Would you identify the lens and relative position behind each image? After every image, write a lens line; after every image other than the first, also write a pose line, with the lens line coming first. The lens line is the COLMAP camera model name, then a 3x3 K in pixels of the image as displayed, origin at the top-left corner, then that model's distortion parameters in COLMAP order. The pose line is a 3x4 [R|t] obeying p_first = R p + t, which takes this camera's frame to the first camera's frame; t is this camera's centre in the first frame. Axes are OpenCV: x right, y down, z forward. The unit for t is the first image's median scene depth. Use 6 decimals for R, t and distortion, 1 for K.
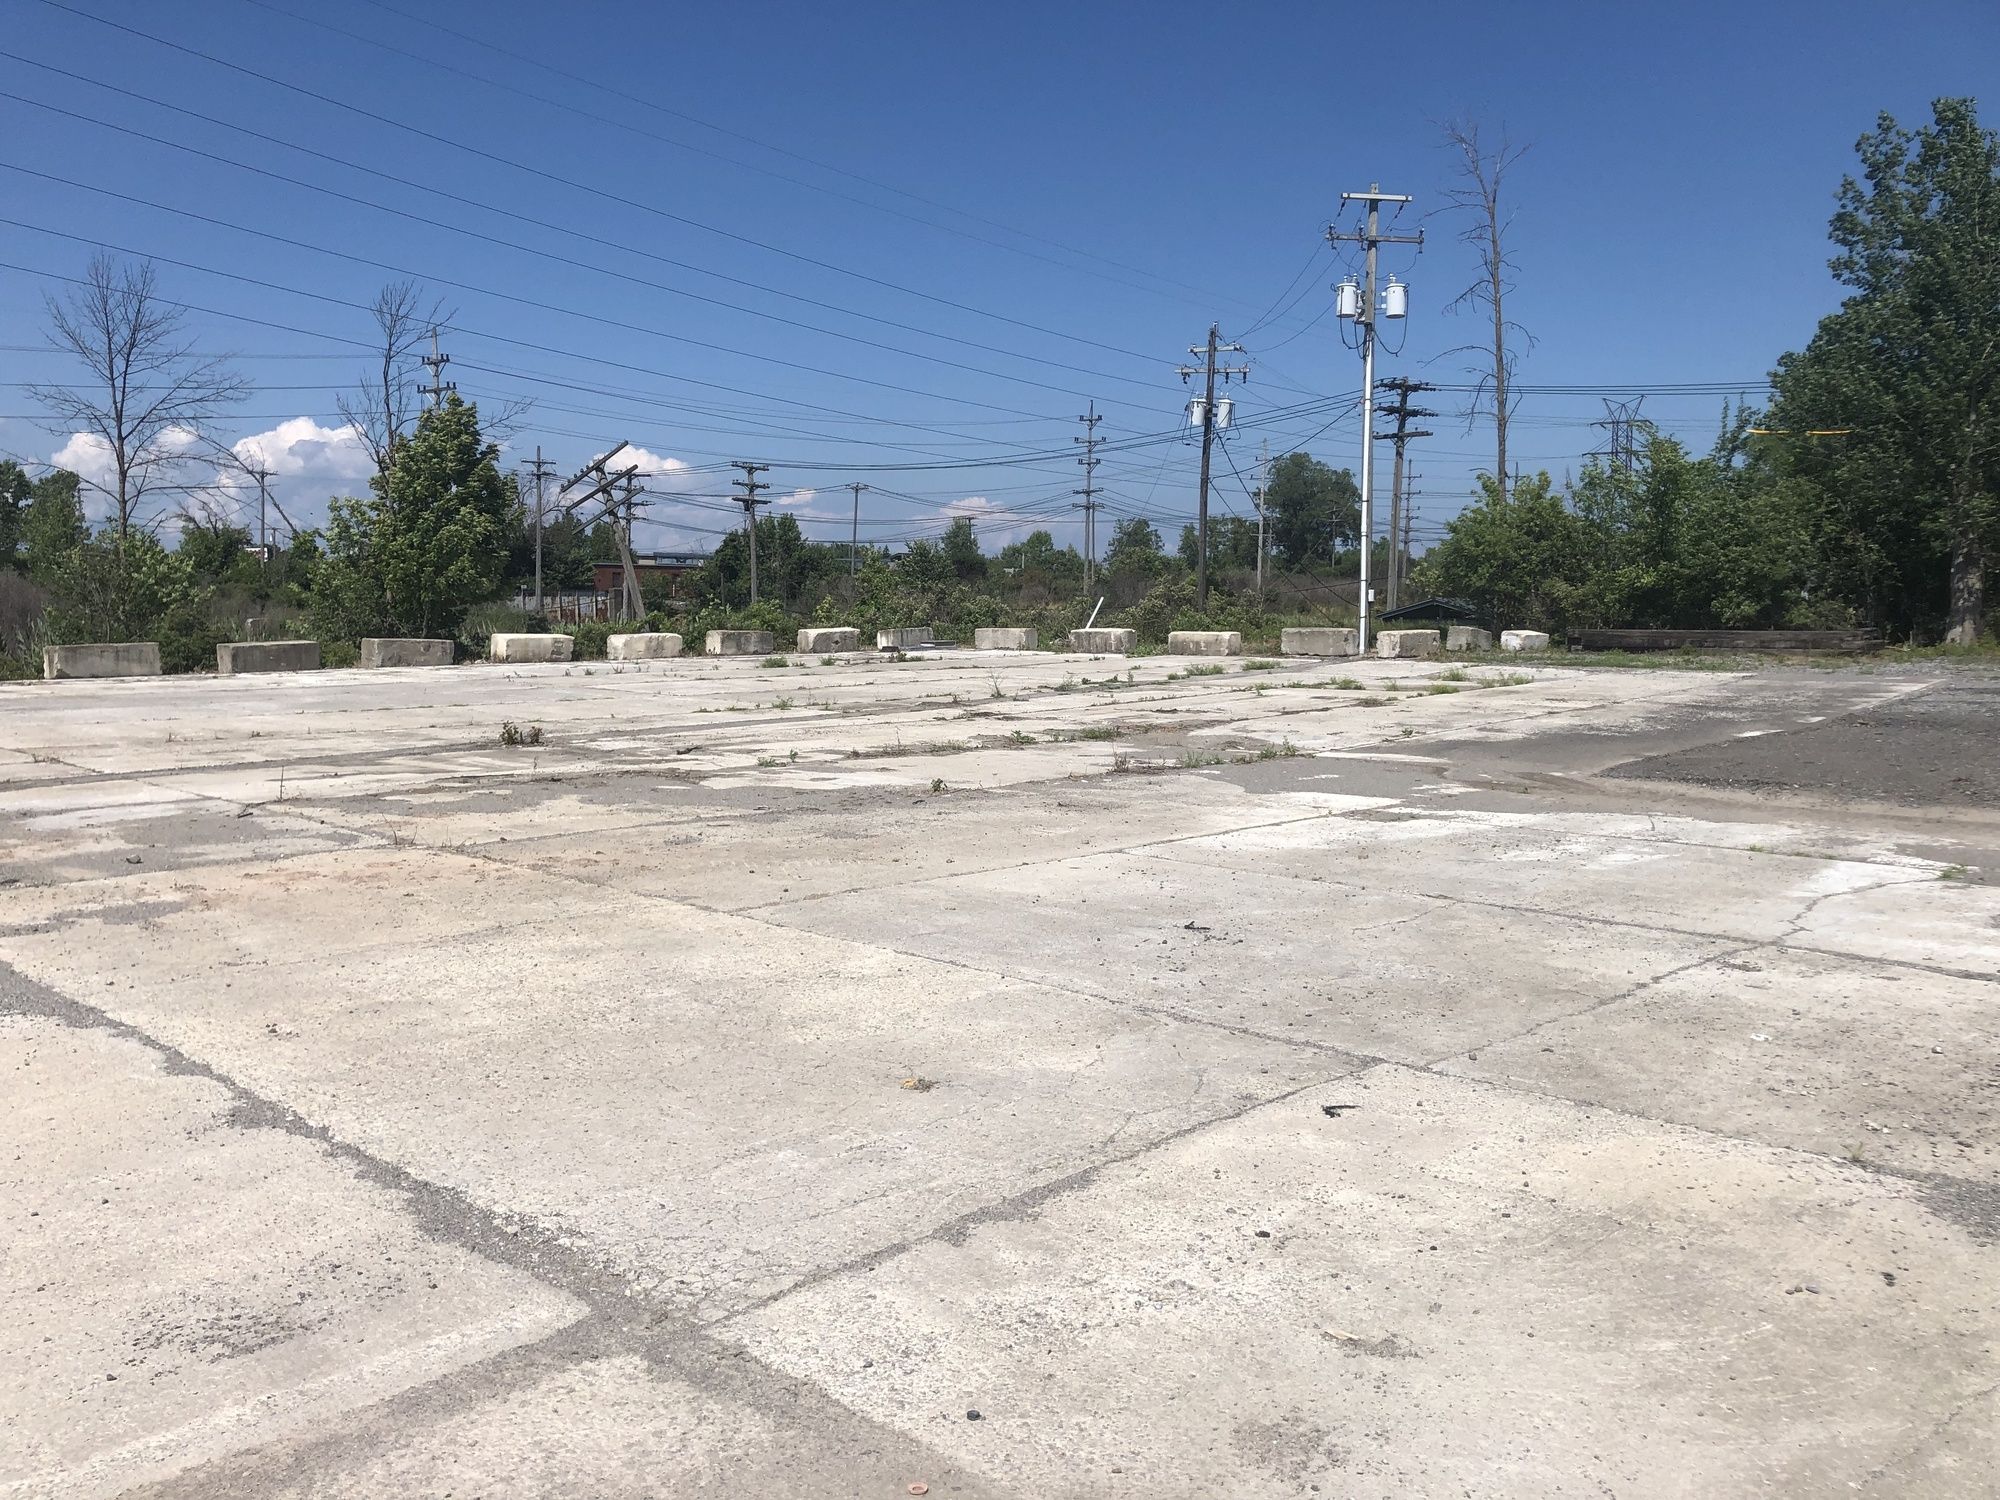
lens RADIAL K [[1615.8, 0, 1000.0], [0, 1615.8, 750.0], [0, 0, 1]] dist [0.008354, -0.005782]
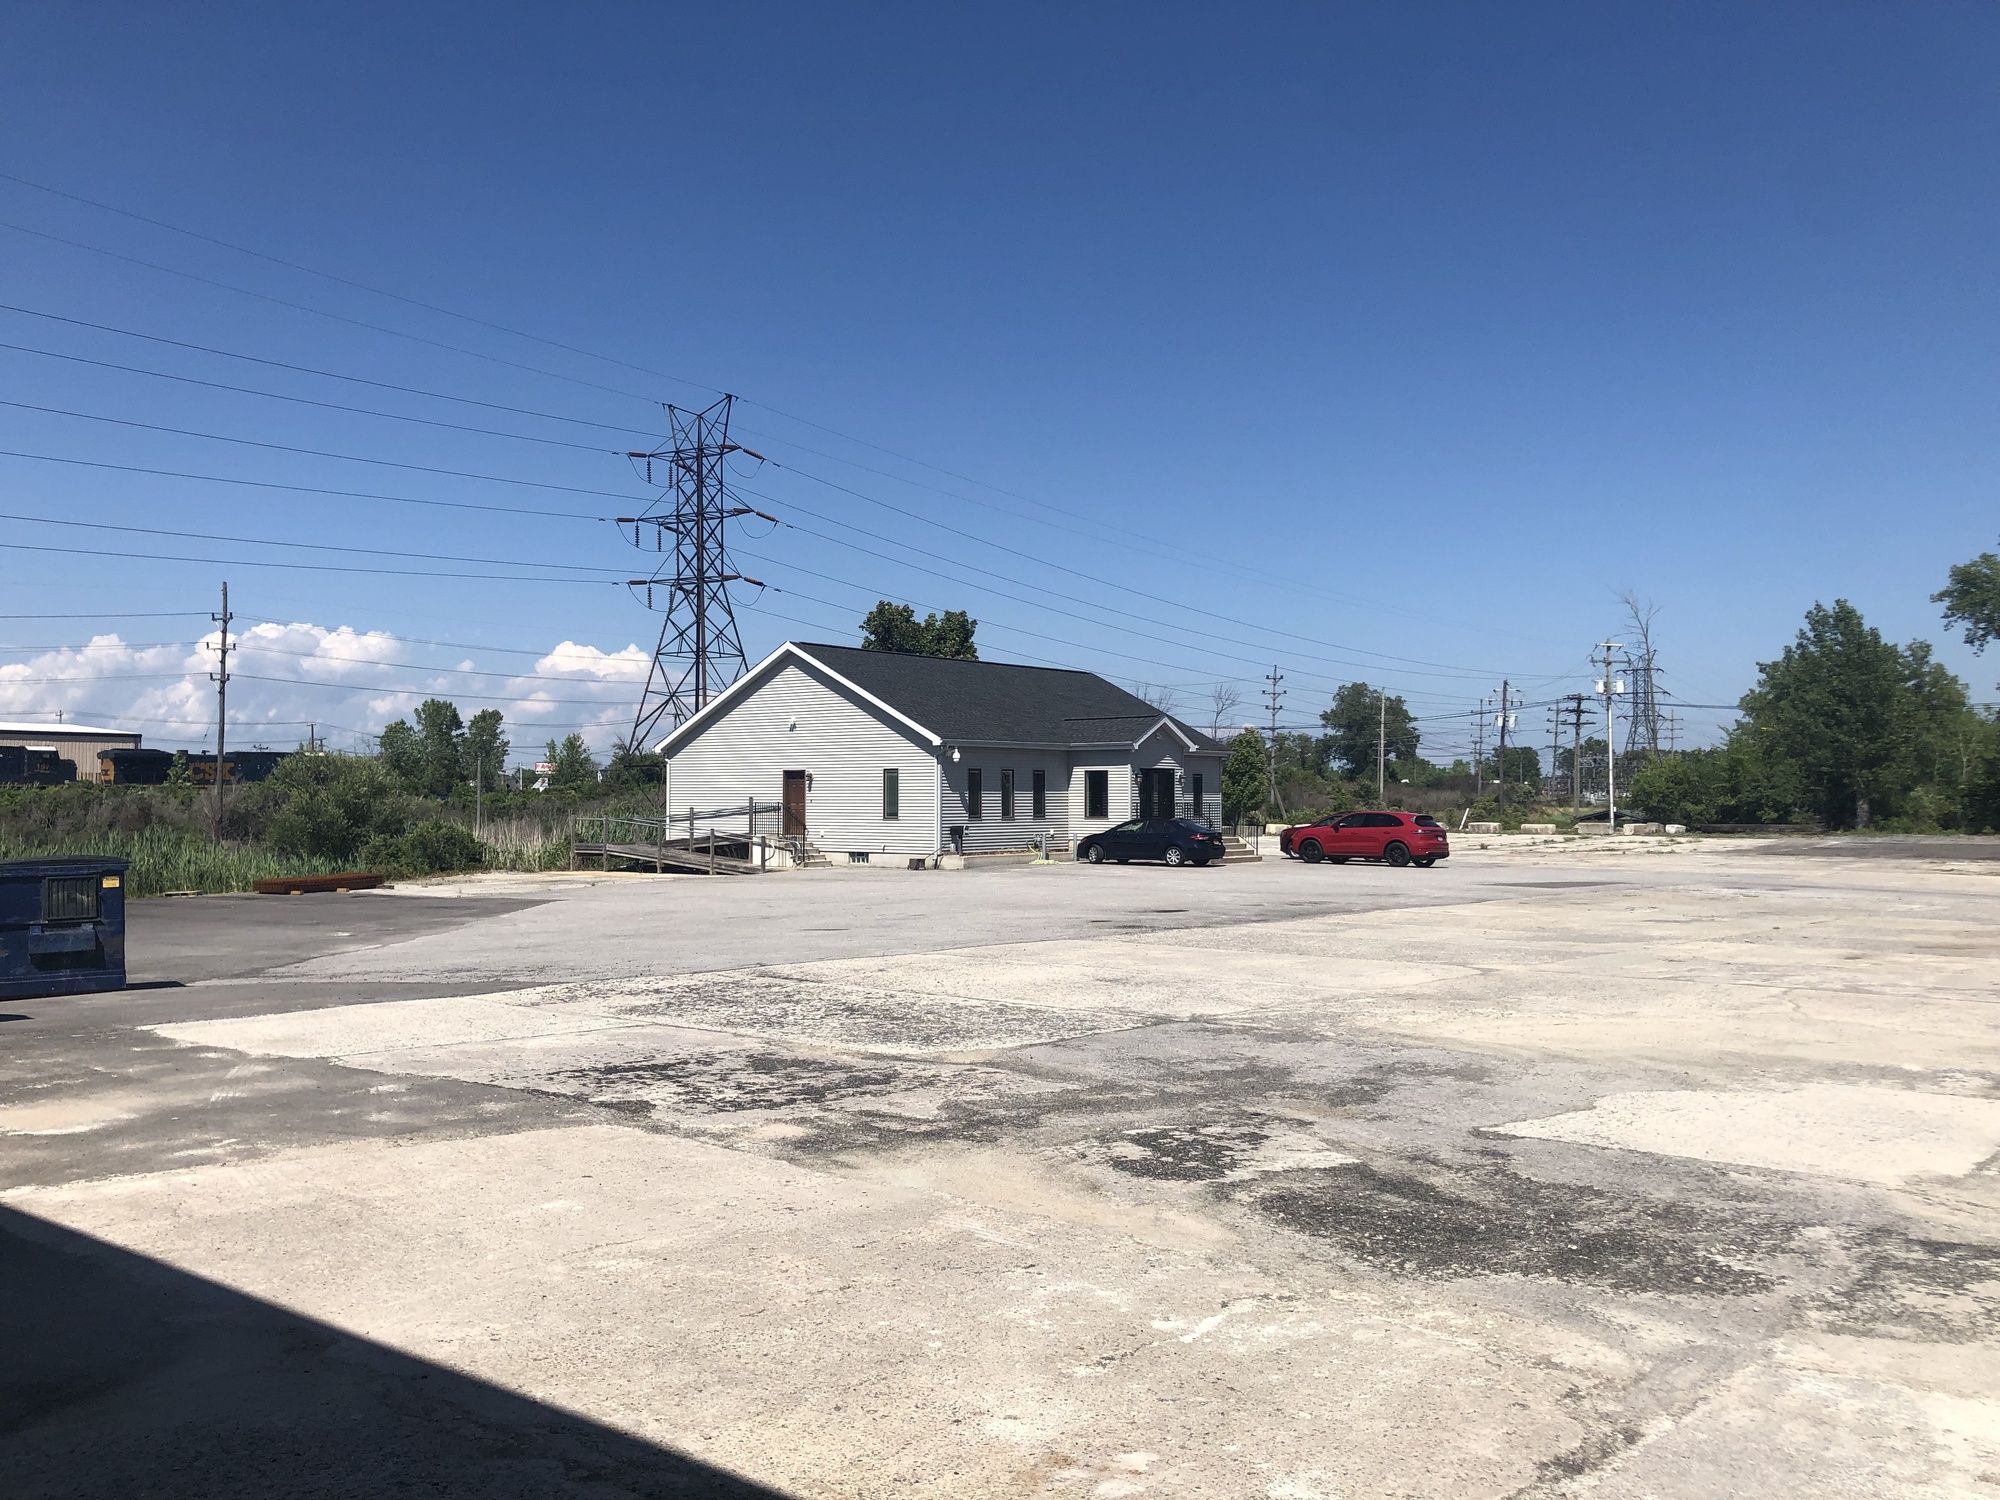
lens RADIAL K [[1668.1, 0, 1000.0], [0, 1668.1, 750.0], [0, 0, 1]] dist [0.015840, 0.016216]
pose [[0.999716, 0.003067, 0.023614, -0.673574], [-0.000132, 0.992368, -0.123309, 0.111361], [-0.023812, 0.123271, 0.992087, -1.313312]]
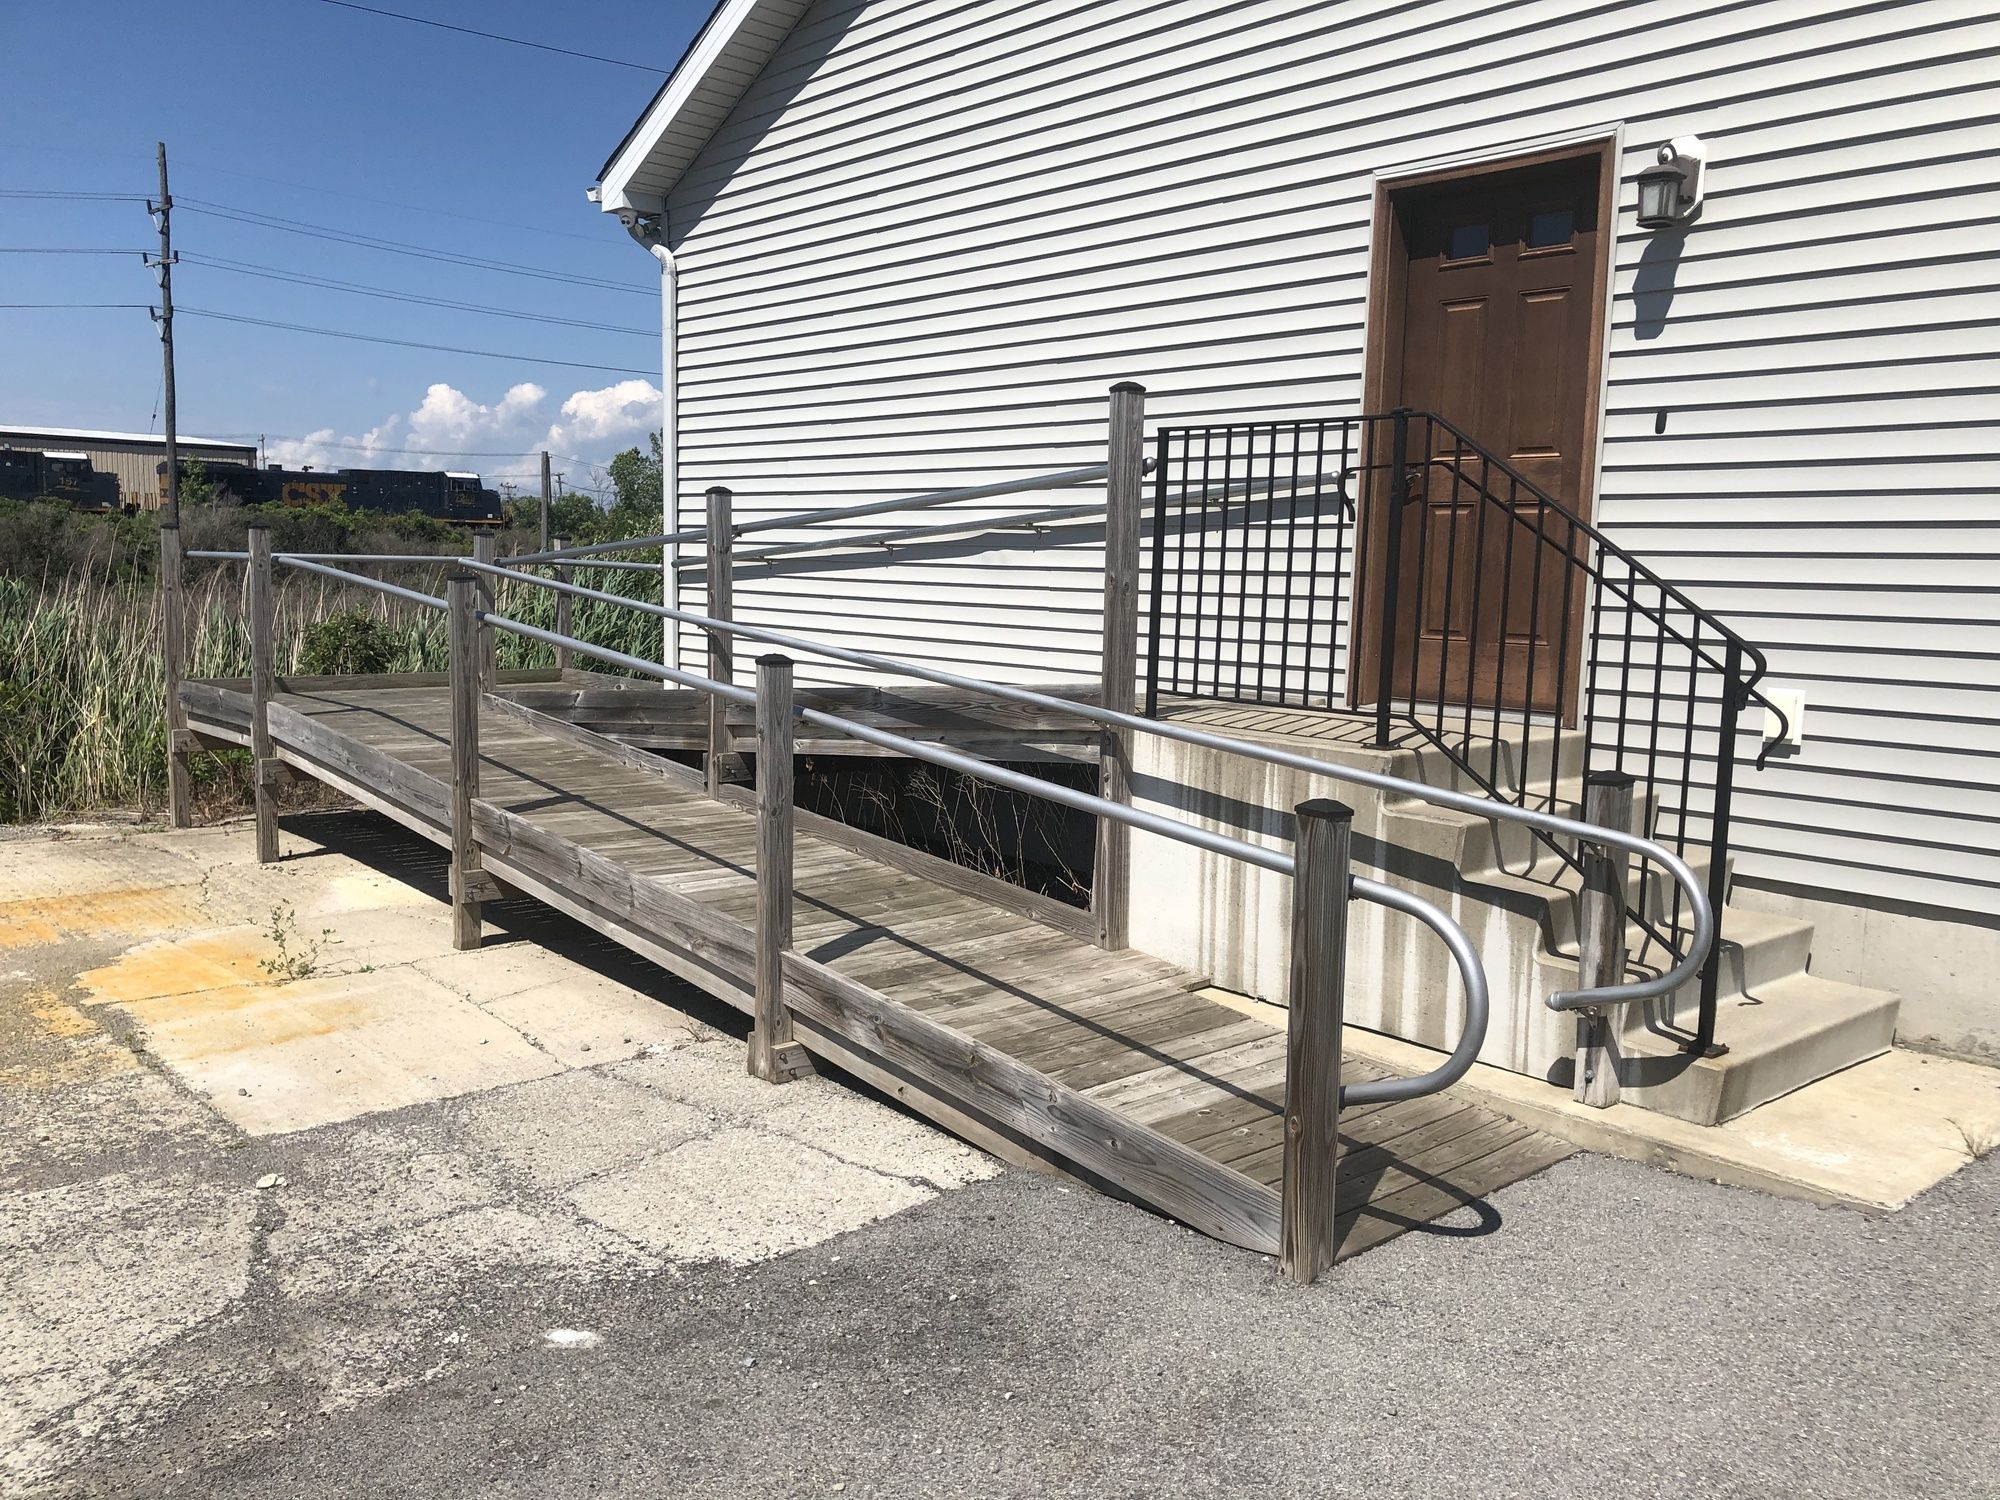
lens RADIAL K [[1668.1, 0, 1000.0], [0, 1668.1, 750.0], [0, 0, 1]] dist [0.015840, 0.016216]
pose [[0.987978, 0.038106, -0.149827, -0.811599], [-0.035171, 0.999135, 0.022192, 0.025472], [0.150543, -0.016656, 0.988463, -0.261074]]
